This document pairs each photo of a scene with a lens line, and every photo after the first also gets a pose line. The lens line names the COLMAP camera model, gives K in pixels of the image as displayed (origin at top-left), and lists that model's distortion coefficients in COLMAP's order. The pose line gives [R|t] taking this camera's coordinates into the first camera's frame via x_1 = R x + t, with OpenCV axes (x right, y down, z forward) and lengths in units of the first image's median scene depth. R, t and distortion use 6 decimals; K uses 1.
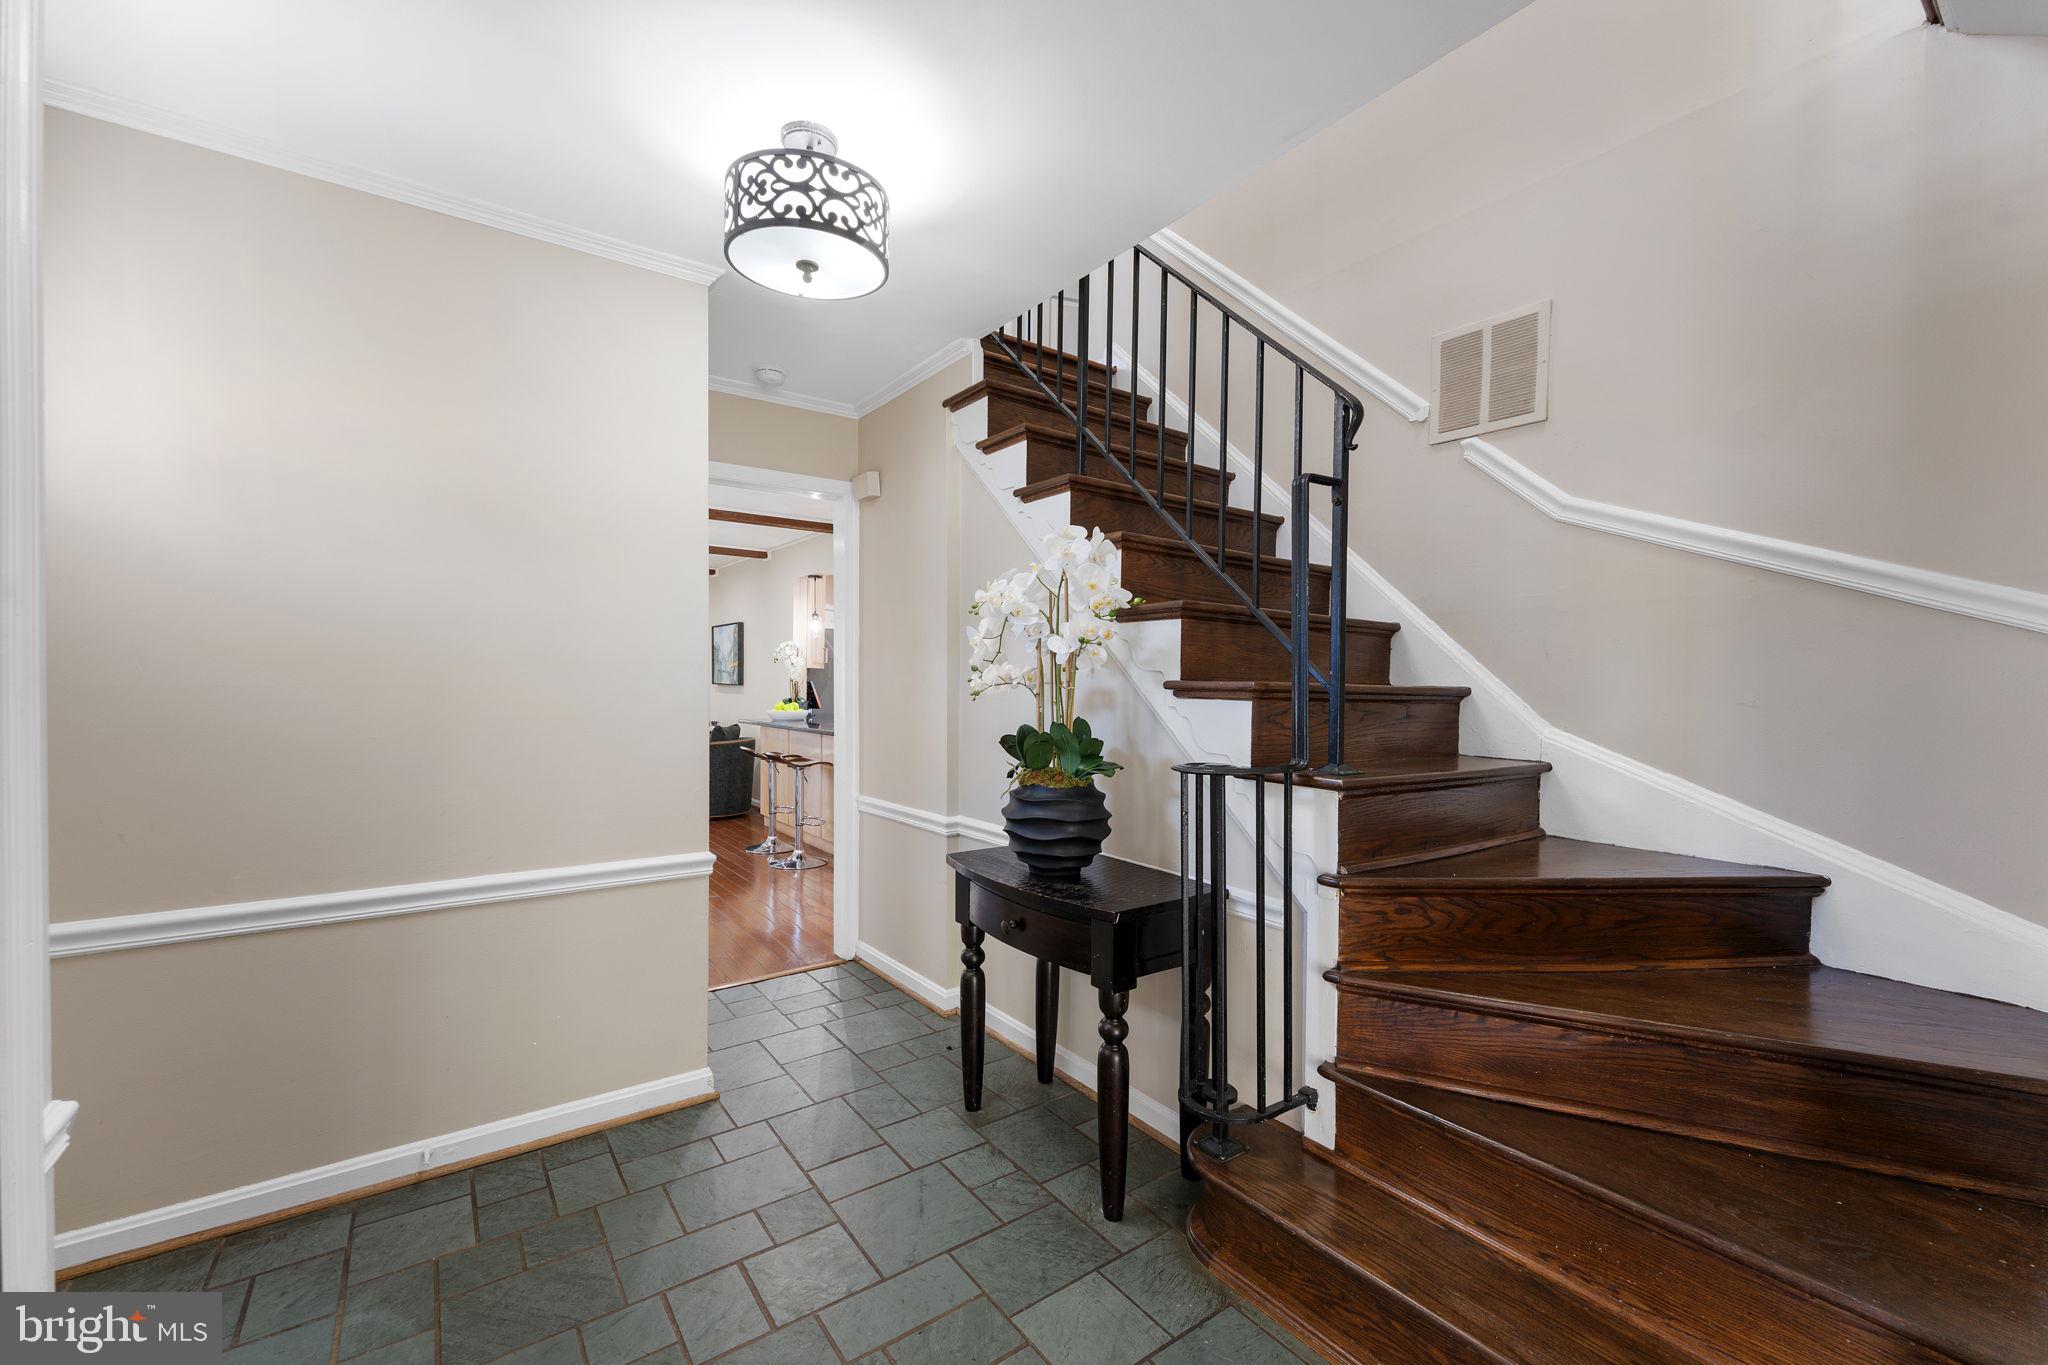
lens RADIAL K [[825.5, 0, 1017.5], [0, 825.5, 689.1], [0, 0, 1]] dist [-0.001002, -0.000339]
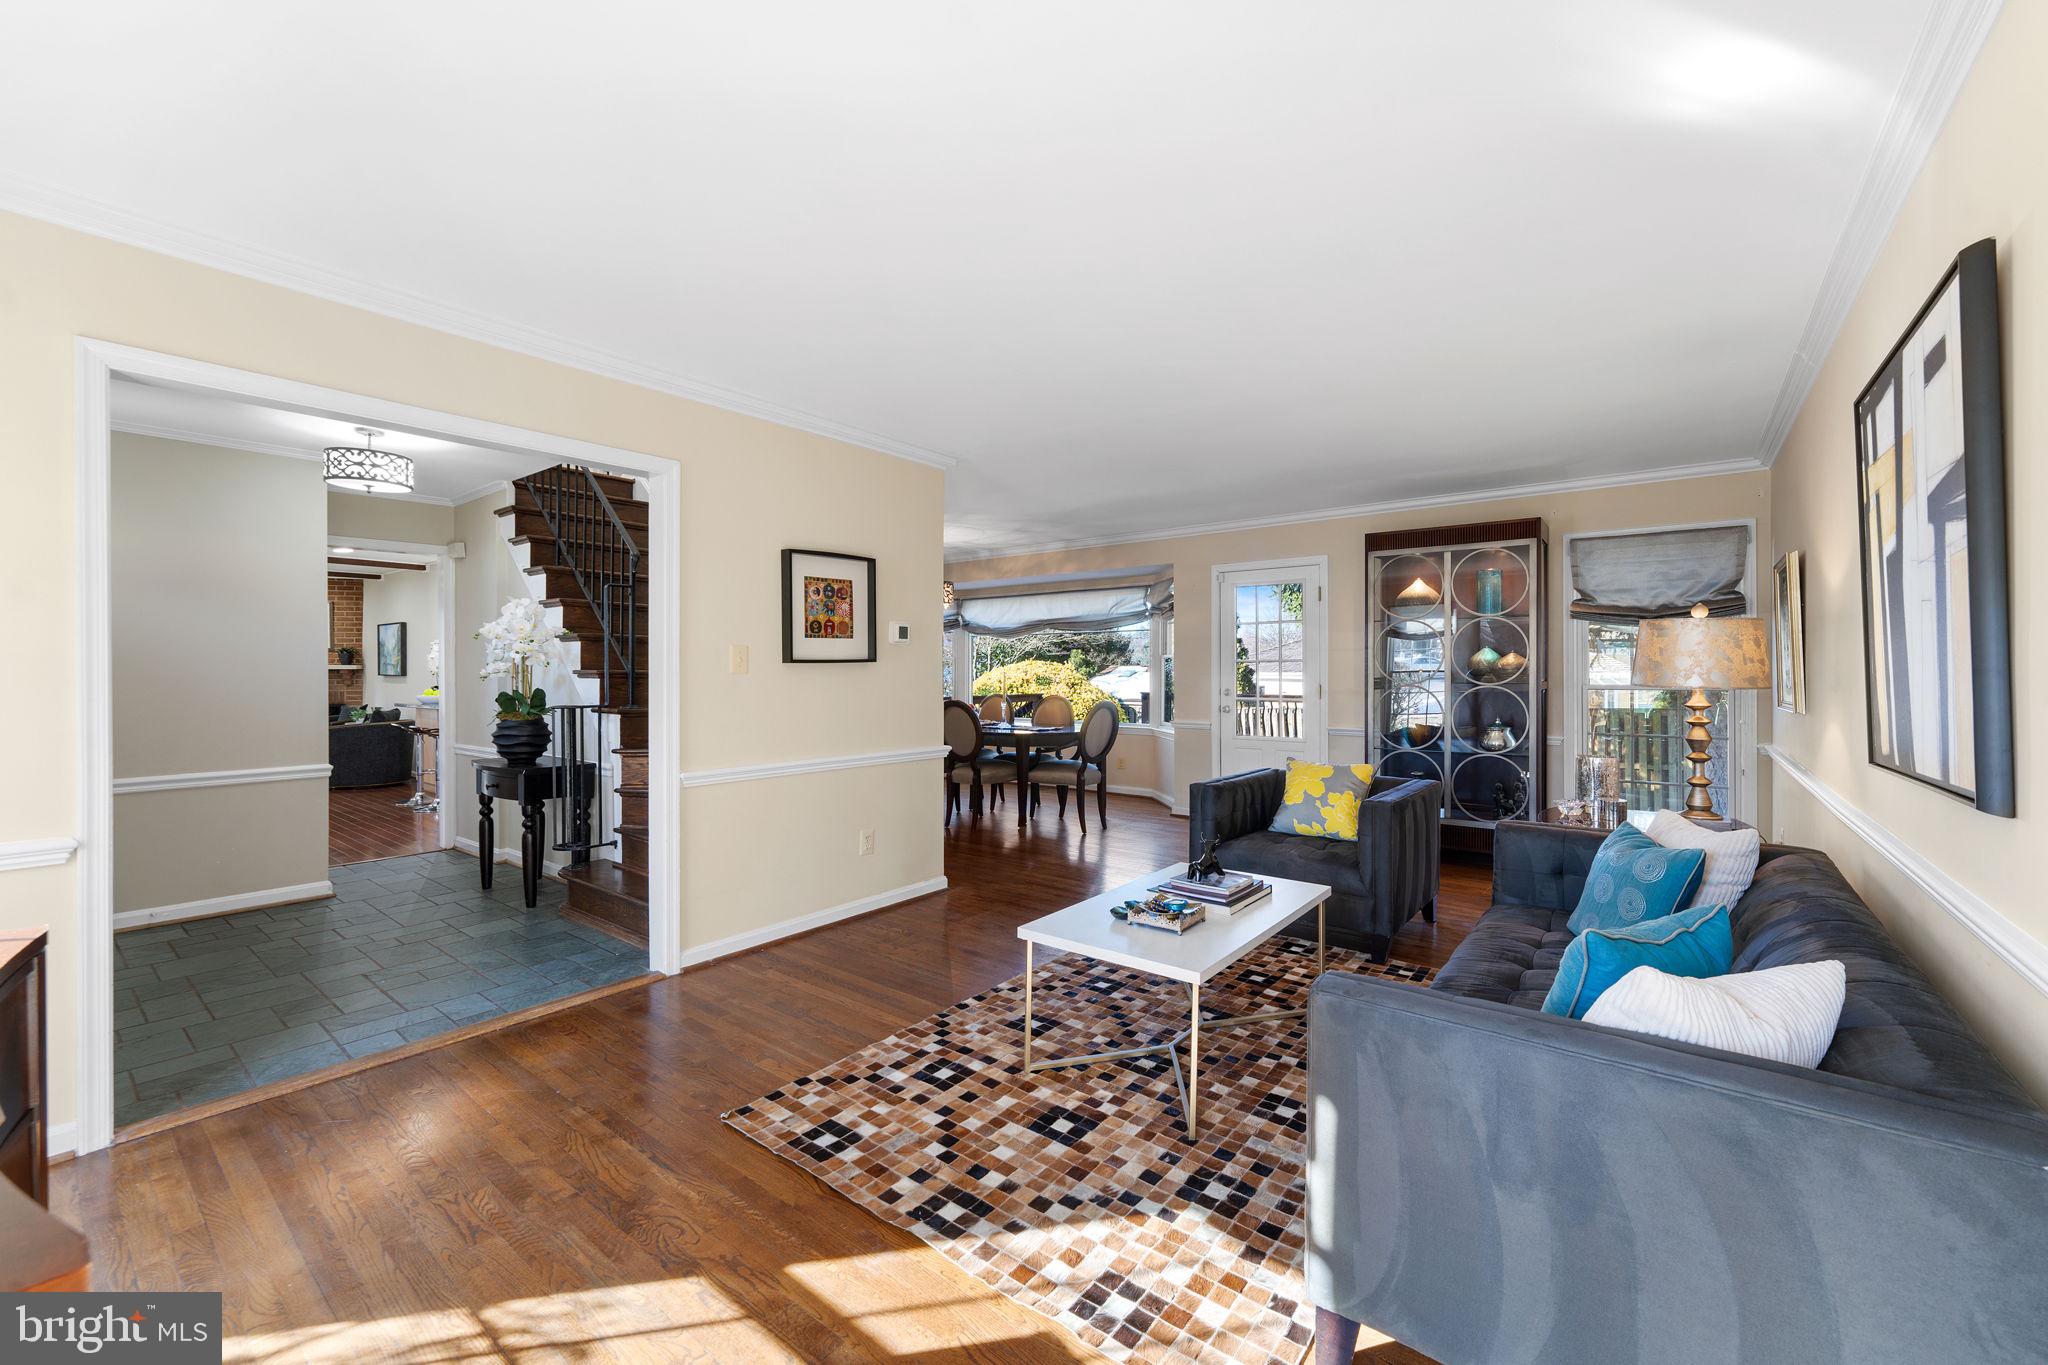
lens RADIAL K [[825.5, 0, 1007.4], [0, 825.5, 660.7], [0, 0, 1]] dist [-0.001002, -0.000339]
pose [[0.964622, -0.012756, 0.263328, 0.685772], [0.016905, 0.999766, -0.013496, 0.014826], [-0.263095, 0.017470, 0.964612, -1.339616]]
